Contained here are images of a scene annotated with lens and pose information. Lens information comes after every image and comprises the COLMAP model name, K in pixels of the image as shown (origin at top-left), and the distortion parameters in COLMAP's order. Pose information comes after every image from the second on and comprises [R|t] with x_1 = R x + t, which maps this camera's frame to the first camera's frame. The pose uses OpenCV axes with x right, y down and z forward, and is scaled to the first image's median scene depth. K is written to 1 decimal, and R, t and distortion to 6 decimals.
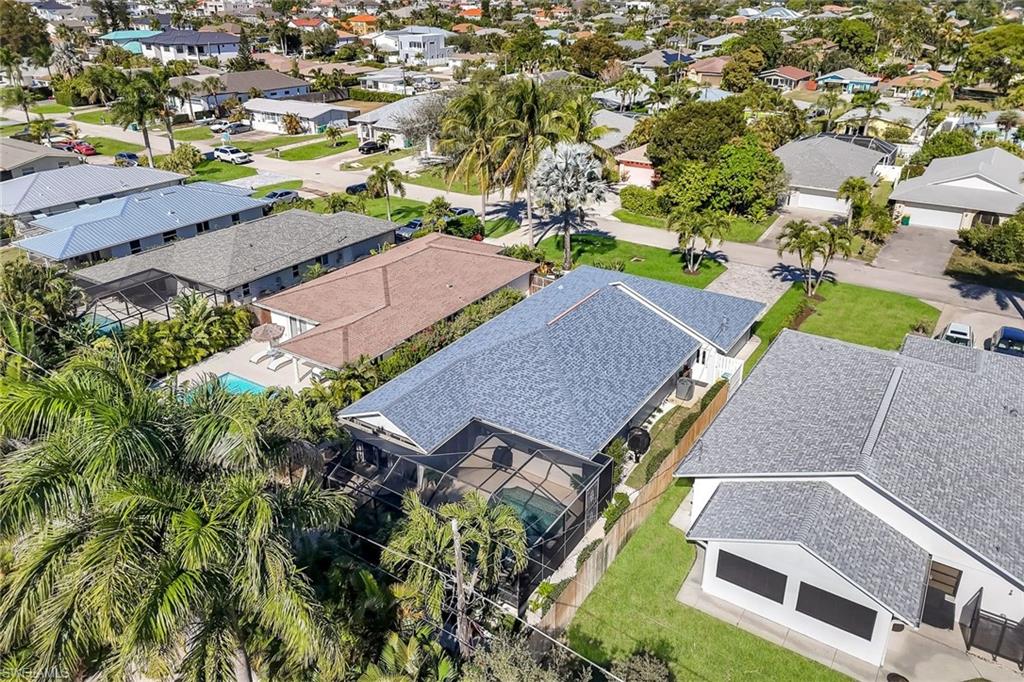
lens RADIAL K [[727.2, 0, 512.0], [0, 727.2, 341.0], [0, 0, 1]] dist [0.045175, -0.001772]
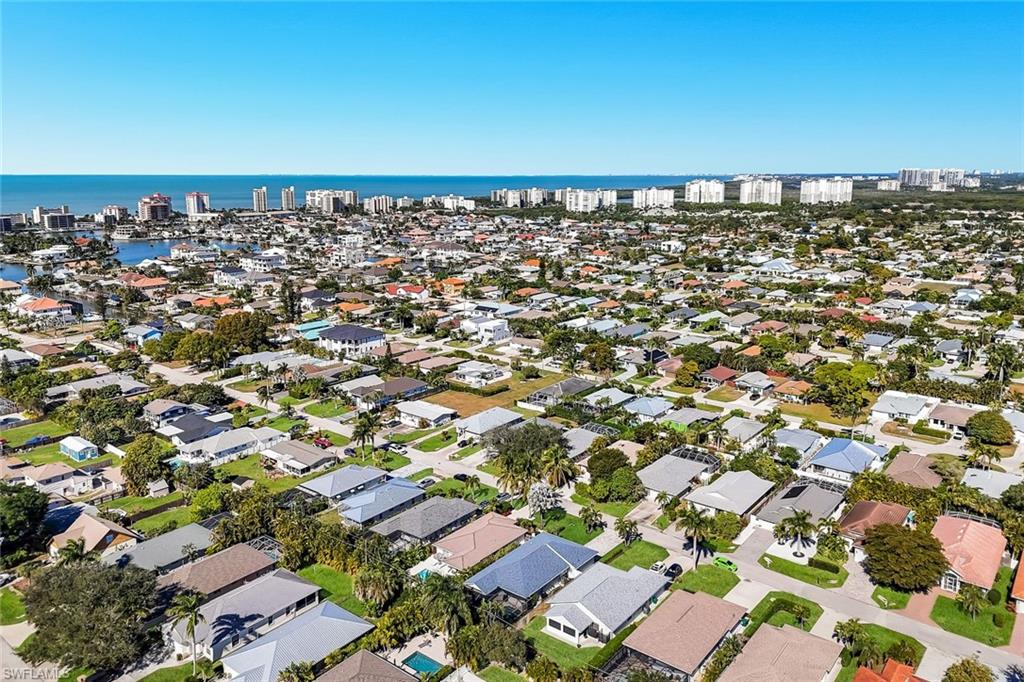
lens RADIAL K [[727.2, 0, 512.0], [0, 727.2, 341.0], [0, 0, 1]] dist [0.045175, -0.001772]
pose [[0.995838, 0.015356, -0.089837, 0.207182], [-0.035673, 0.972734, -0.229165, -0.160792], [0.083869, 0.231416, 0.969233, -1.804609]]
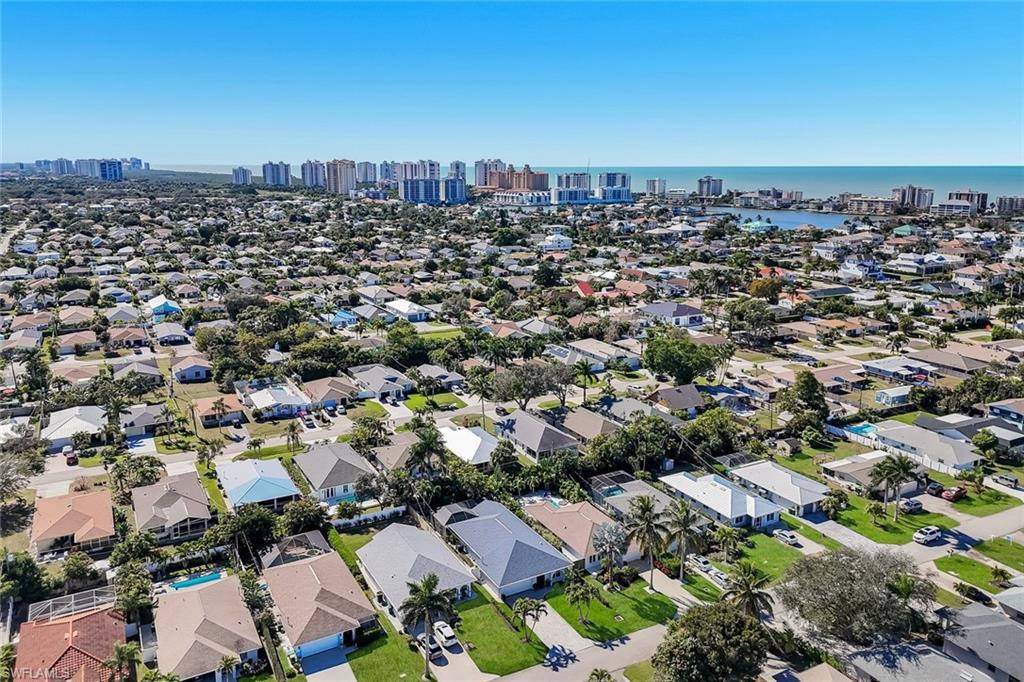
lens RADIAL K [[727.2, 0, 512.0], [0, 727.2, 341.0], [0, 0, 1]] dist [0.045175, -0.001772]
pose [[-0.467489, 0.201553, -0.860715, 1.703608], [-0.387595, 0.828346, 0.404492, -1.295646], [0.794496, 0.522704, -0.309121, 1.051500]]
